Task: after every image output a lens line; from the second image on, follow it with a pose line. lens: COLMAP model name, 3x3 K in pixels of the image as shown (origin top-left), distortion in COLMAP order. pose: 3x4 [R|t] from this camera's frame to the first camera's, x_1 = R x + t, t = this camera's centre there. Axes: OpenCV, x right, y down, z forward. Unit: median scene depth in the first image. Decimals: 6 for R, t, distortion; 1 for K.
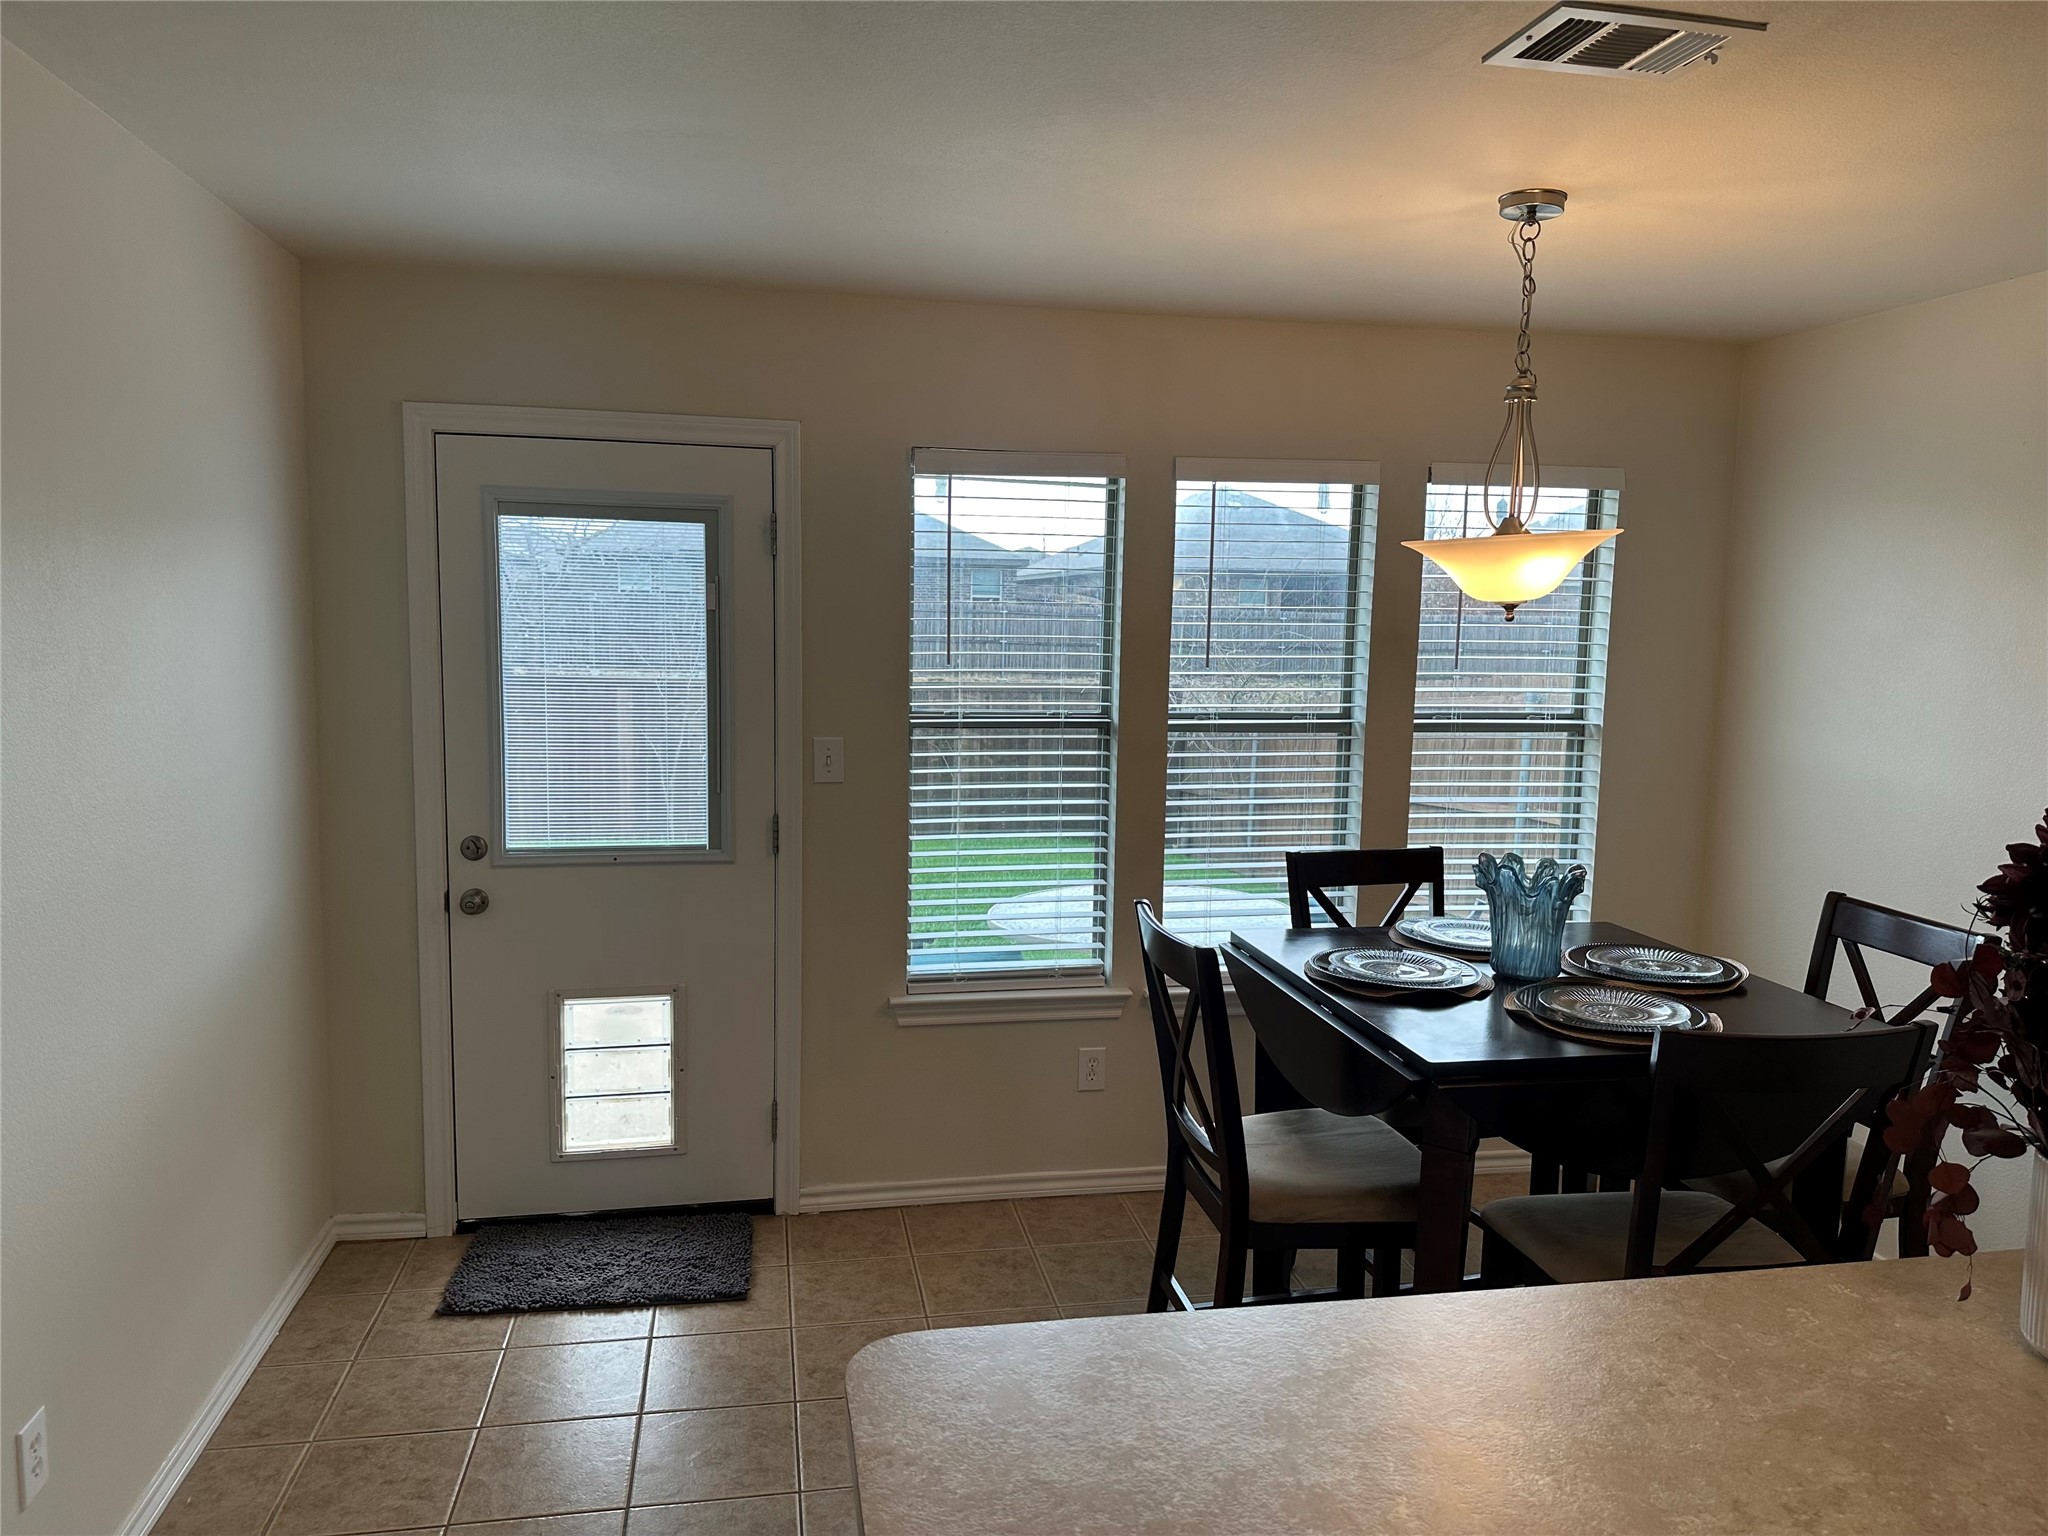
lens RADIAL K [[1425.1, 0, 1026.4], [0, 1425.1, 749.4], [0, 0, 1]] dist [0.121955, -0.186277]
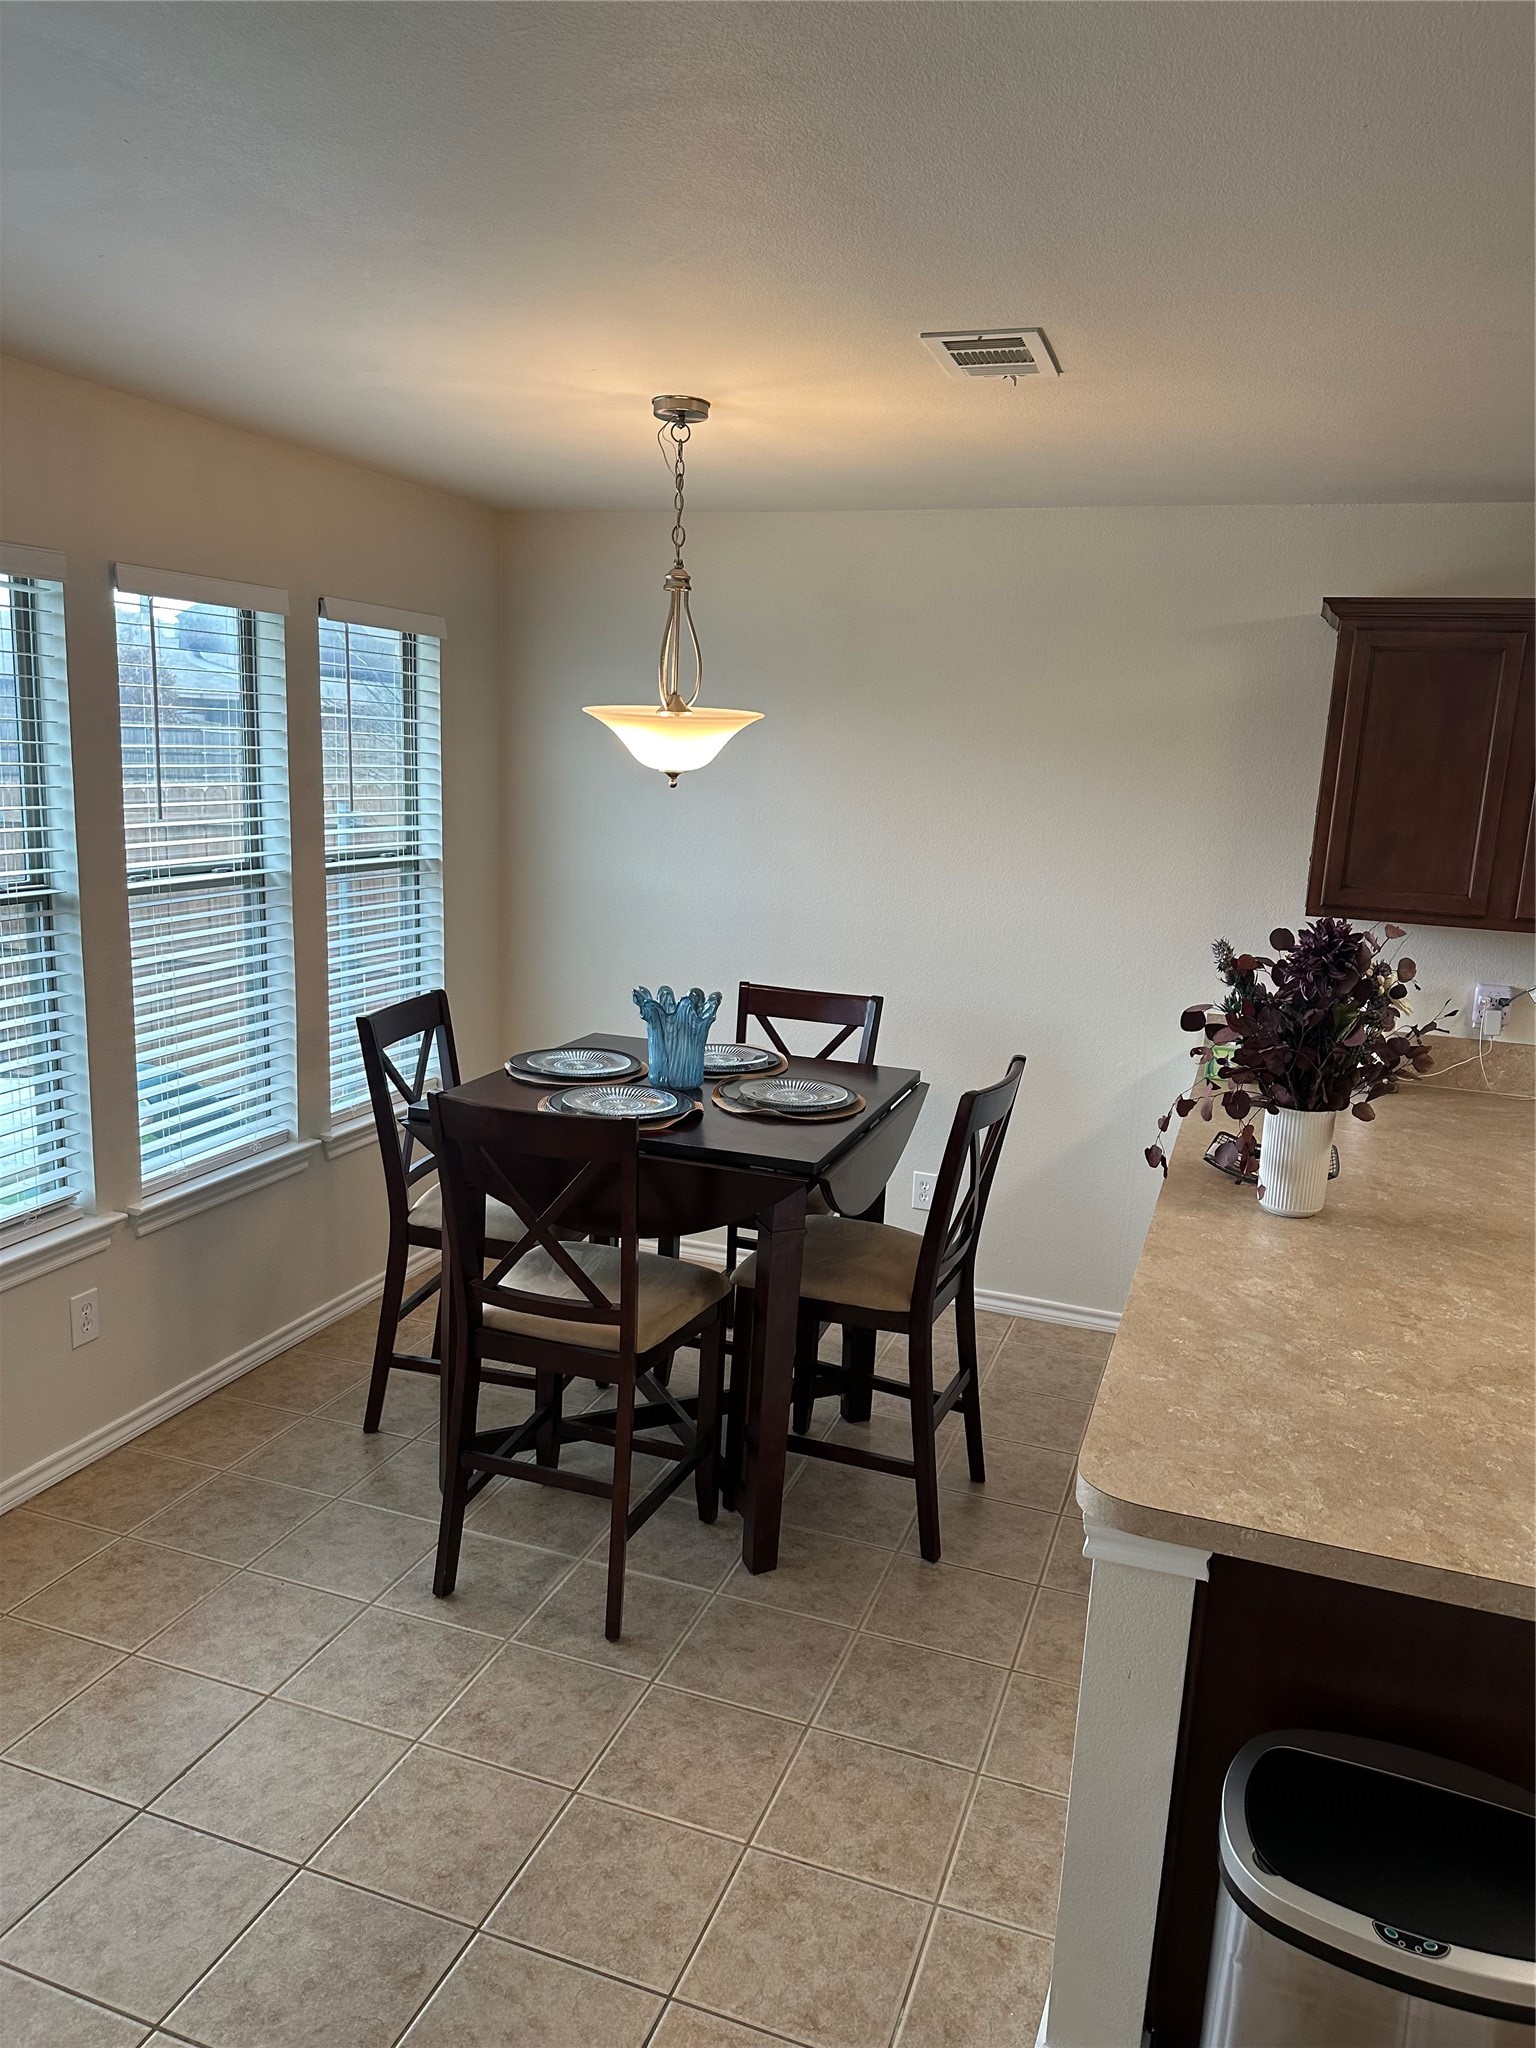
lens RADIAL K [[1425.1, 0, 785.0], [0, 1425.1, 1036.9], [0, 0, 1]] dist [0.121955, -0.186277]
pose [[0.498147, -0.168798, 0.850504, -0.470257], [0.049426, 0.984802, 0.166502, -0.059405], [-0.865683, -0.040905, 0.498919, 0.260526]]
